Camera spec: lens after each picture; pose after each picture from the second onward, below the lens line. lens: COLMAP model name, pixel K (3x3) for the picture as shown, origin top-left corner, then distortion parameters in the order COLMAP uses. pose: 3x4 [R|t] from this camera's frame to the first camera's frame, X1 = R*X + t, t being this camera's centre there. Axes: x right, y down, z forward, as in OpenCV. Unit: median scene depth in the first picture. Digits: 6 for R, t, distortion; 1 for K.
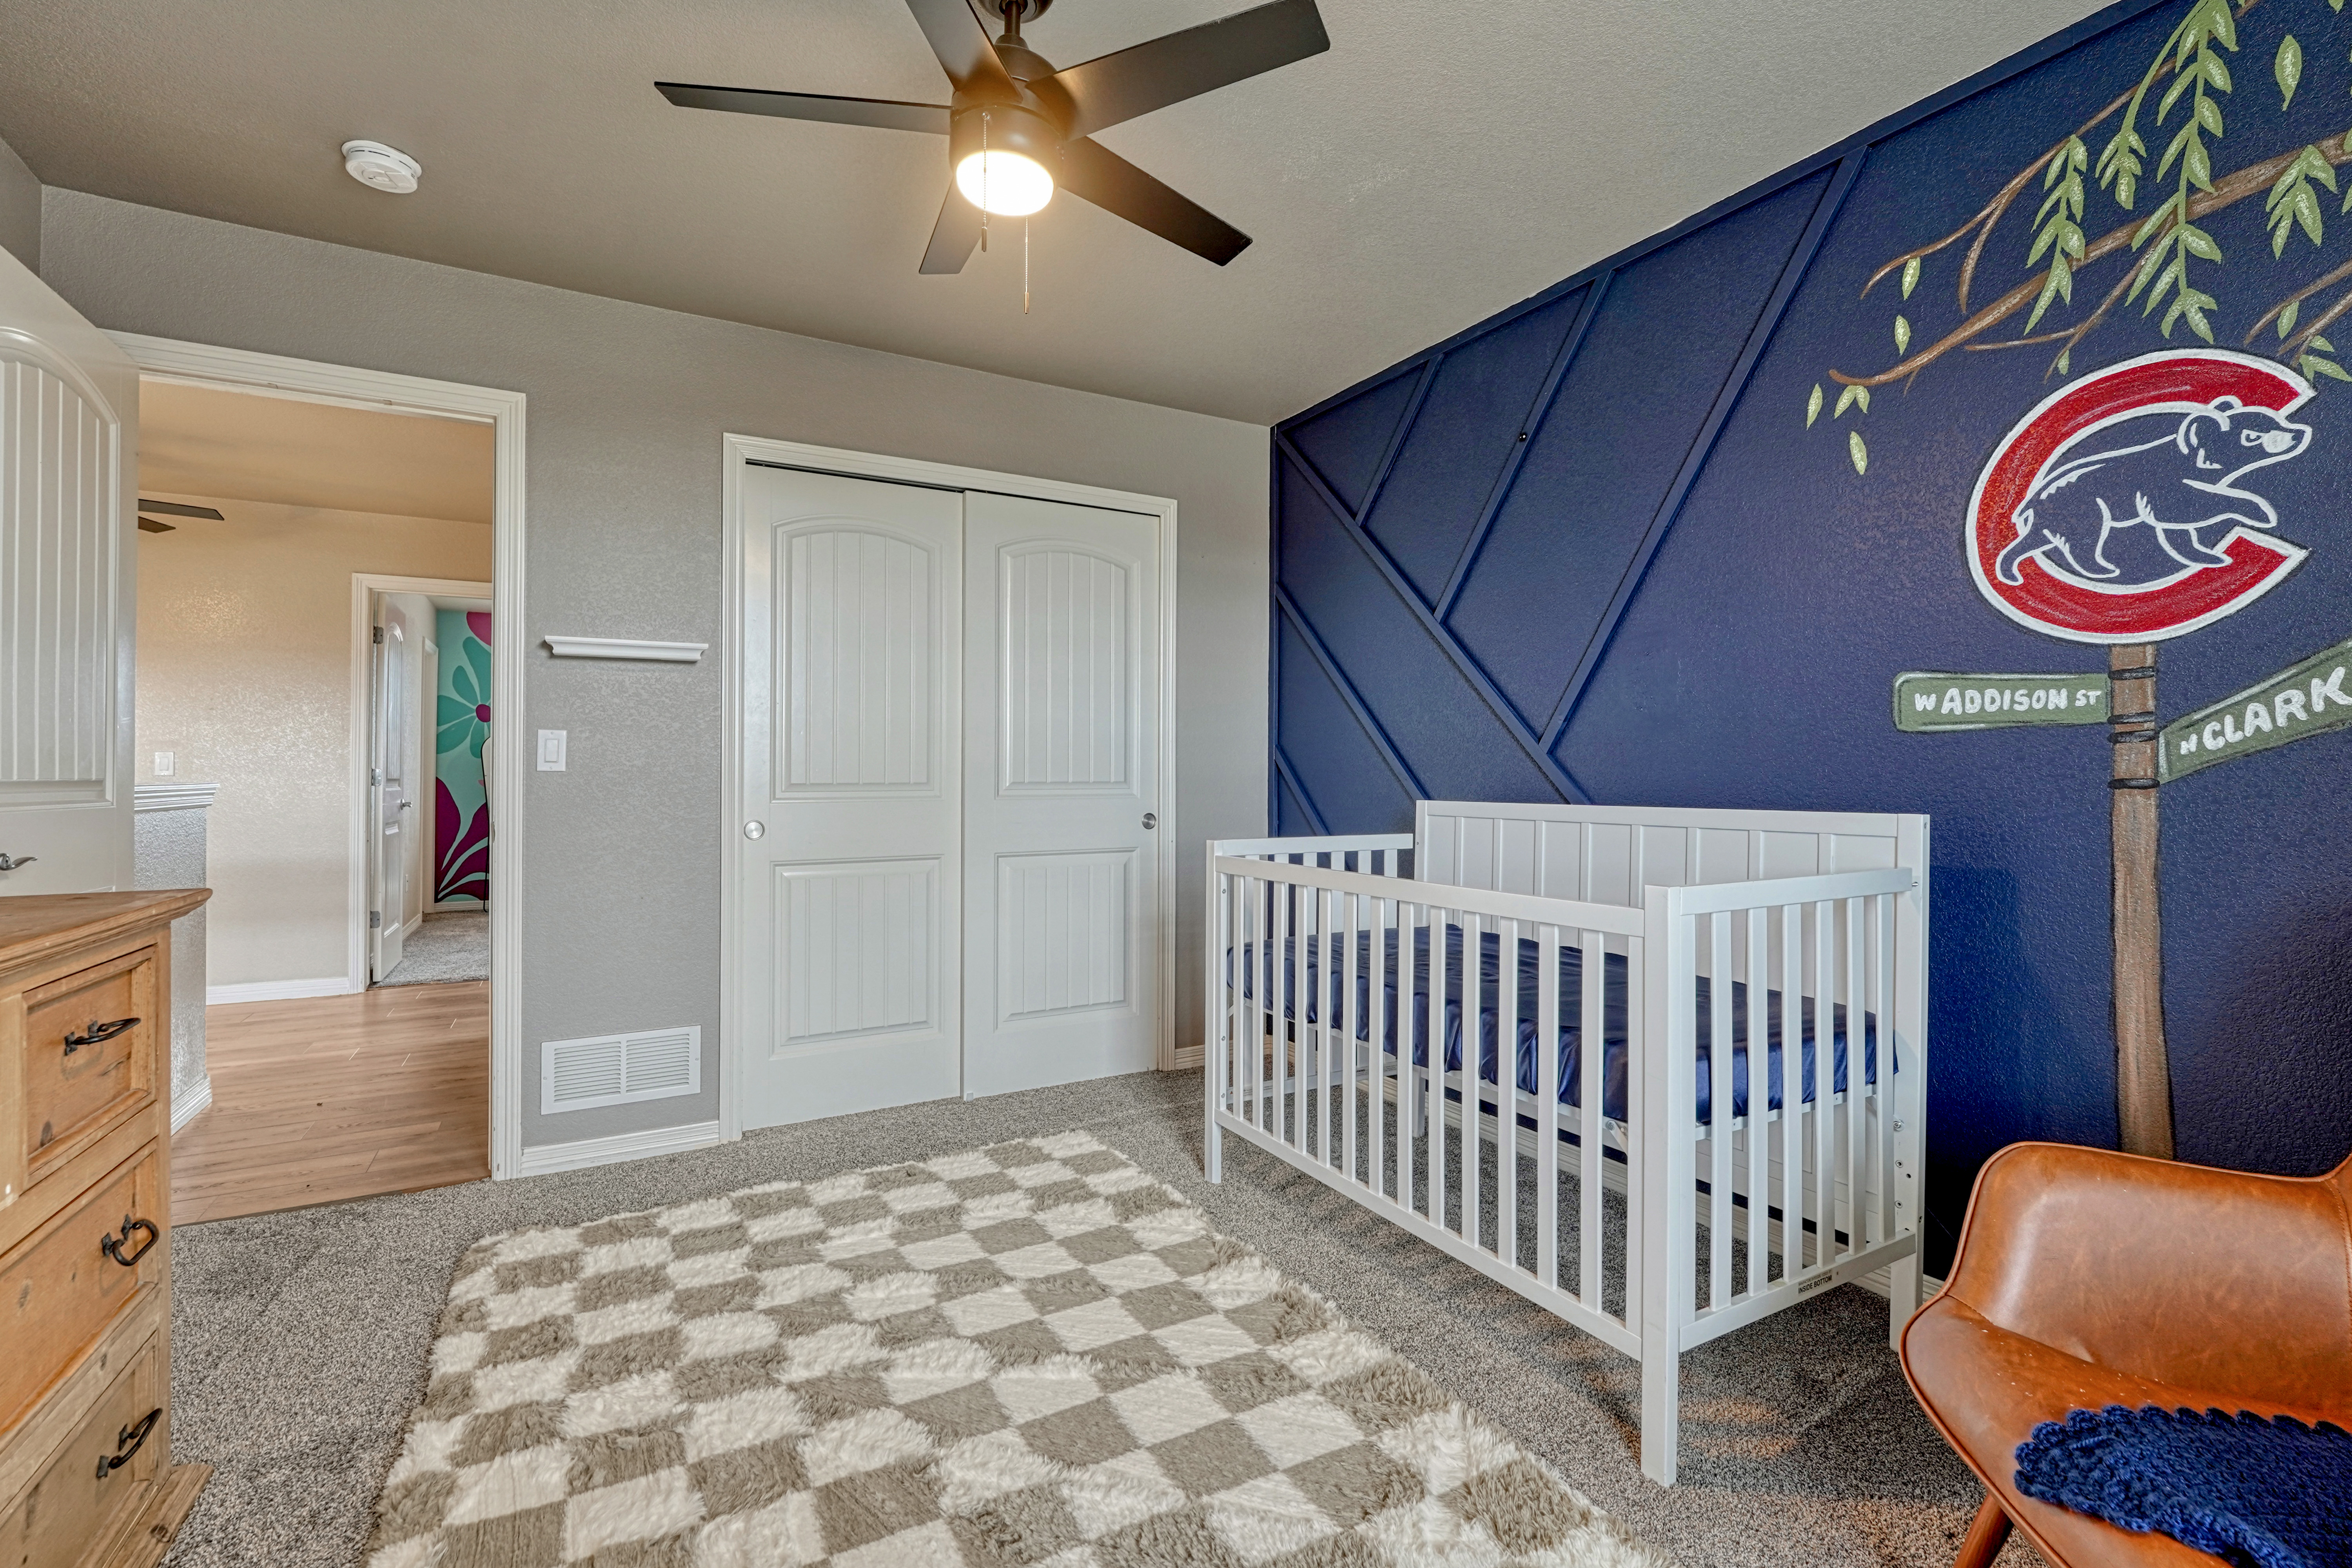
lens RADIAL K [[1017.2, 0, 1160.7], [0, 1017.2, 778.5], [0, 0, 1]] dist [-0.002124, 0.000277]
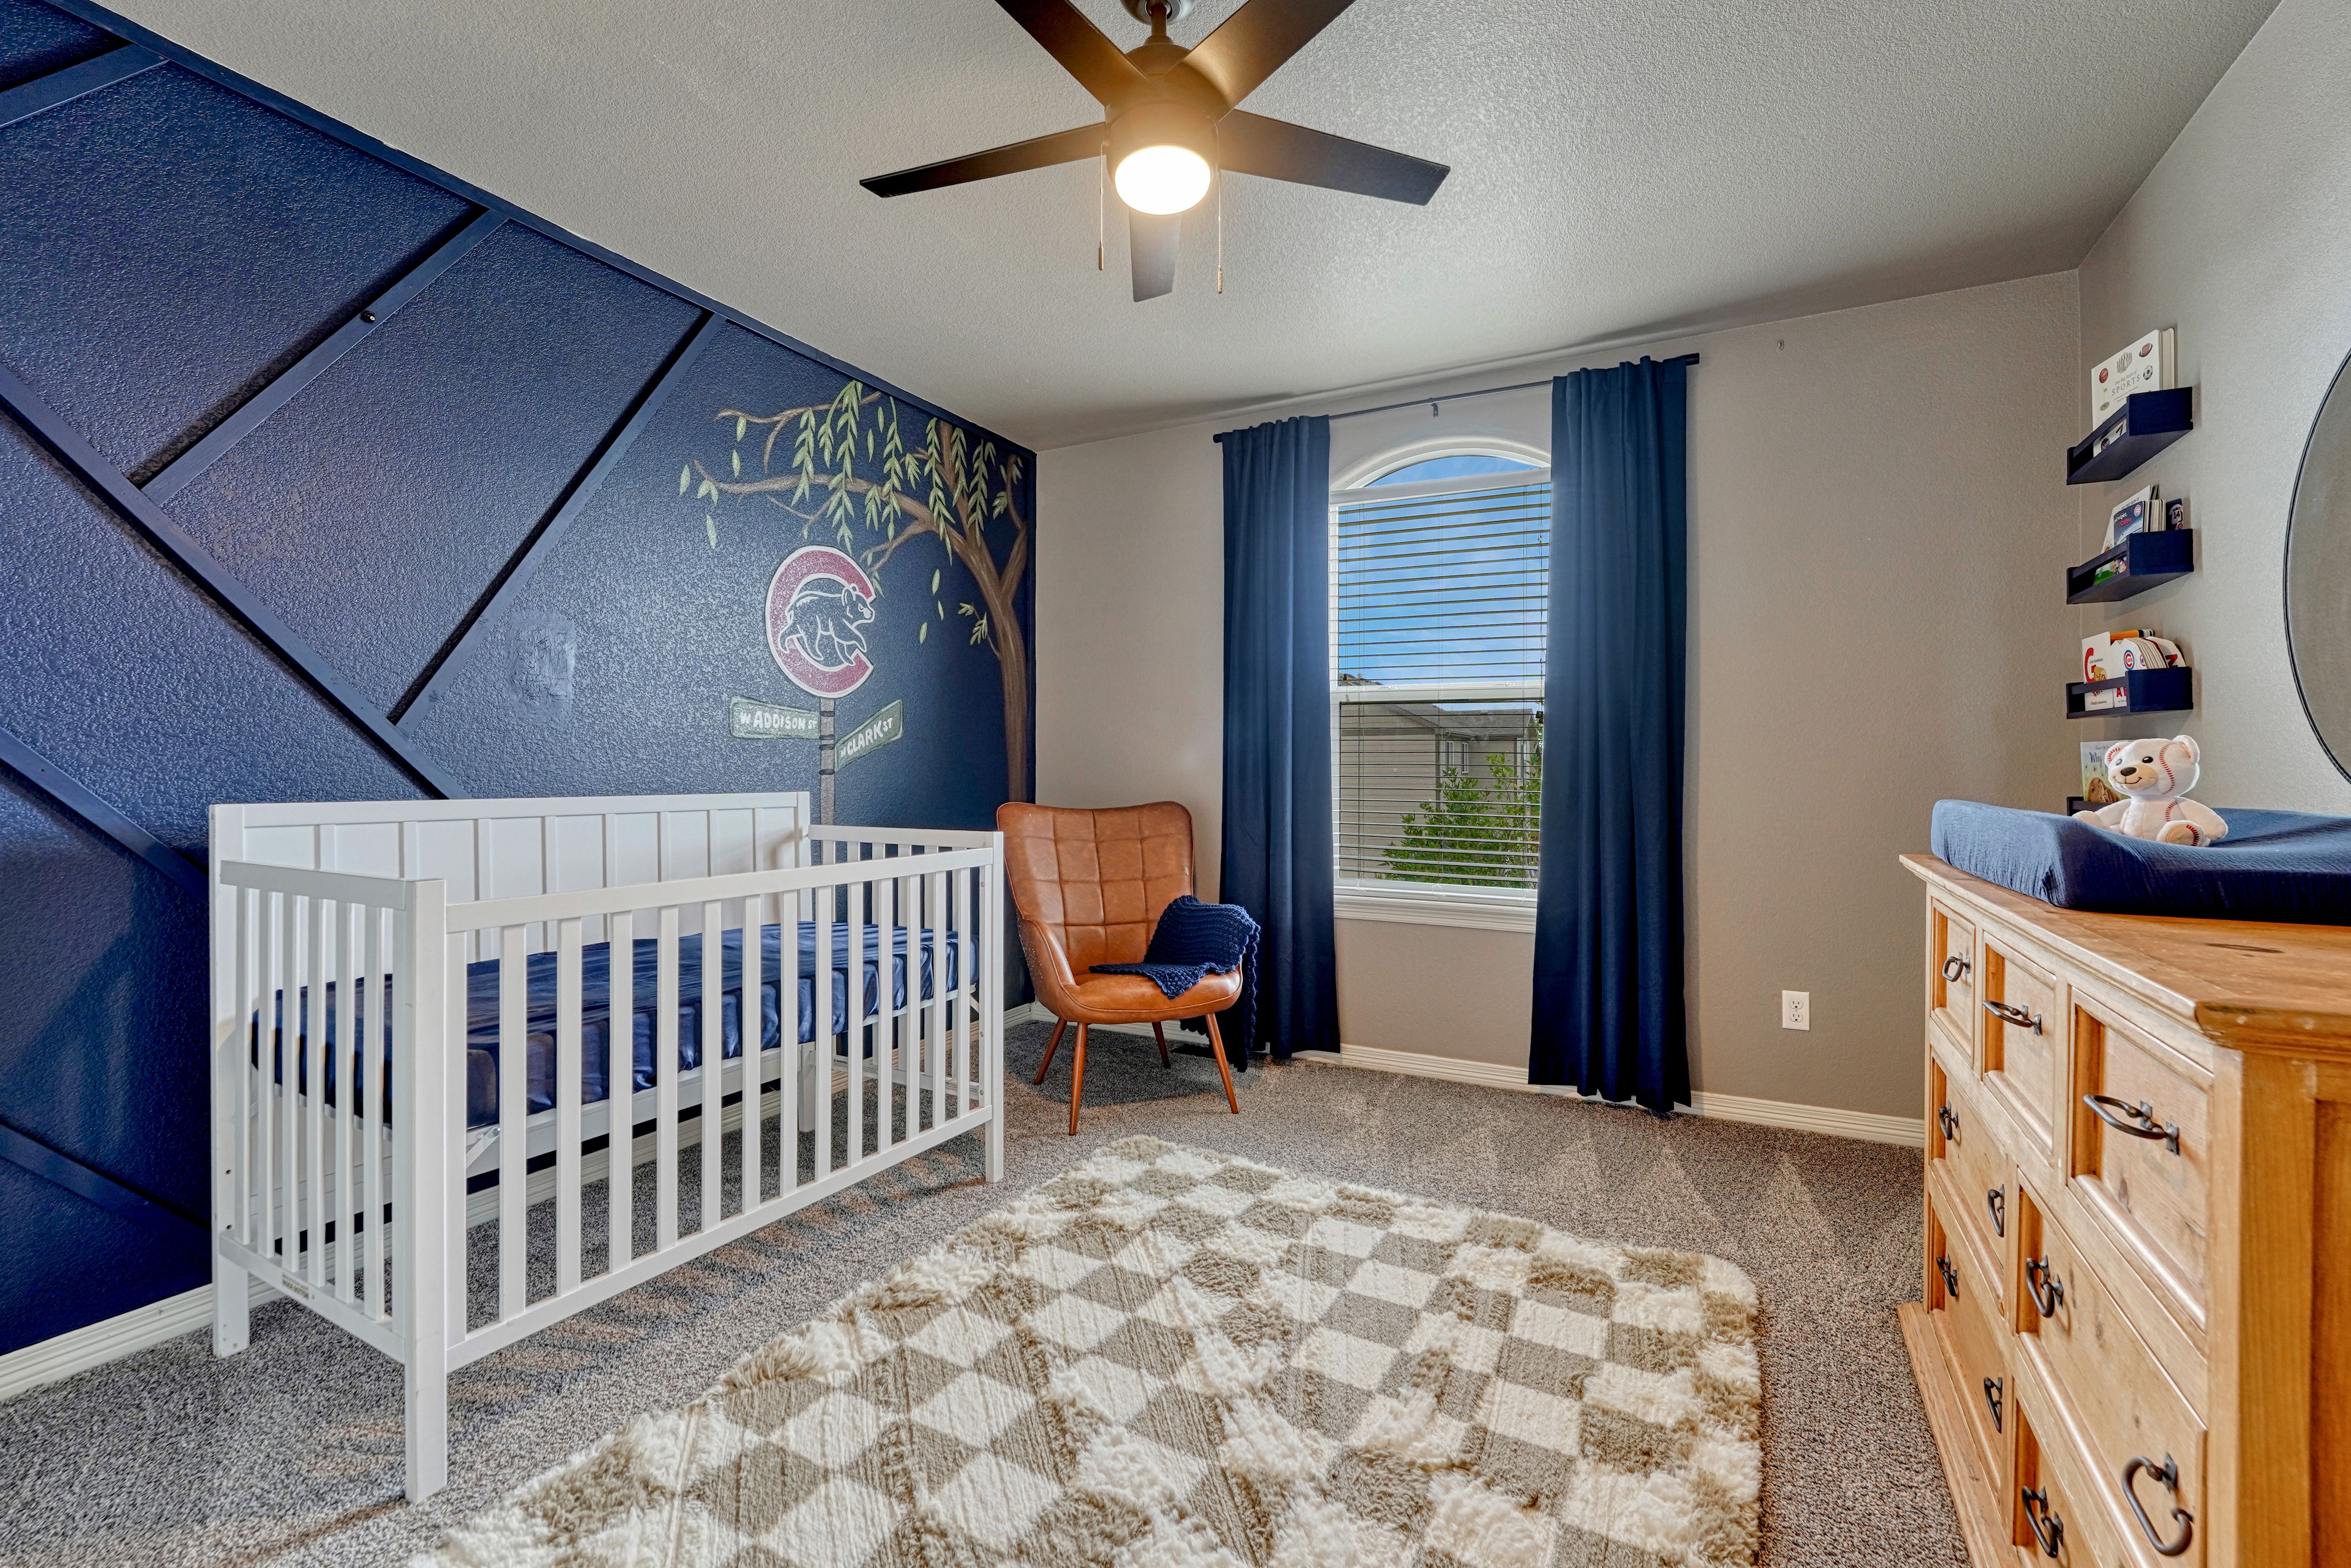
lens RADIAL K [[1016.8, 0, 1160.2], [0, 1016.8, 778.5], [0, 0, 1]] dist [-0.002124, 0.000277]
pose [[-0.532829, -0.011912, 0.846139, -0.960316], [-0.002645, 0.999919, 0.012412, -0.007007], [-0.846219, 0.004376, -0.532818, 1.457233]]
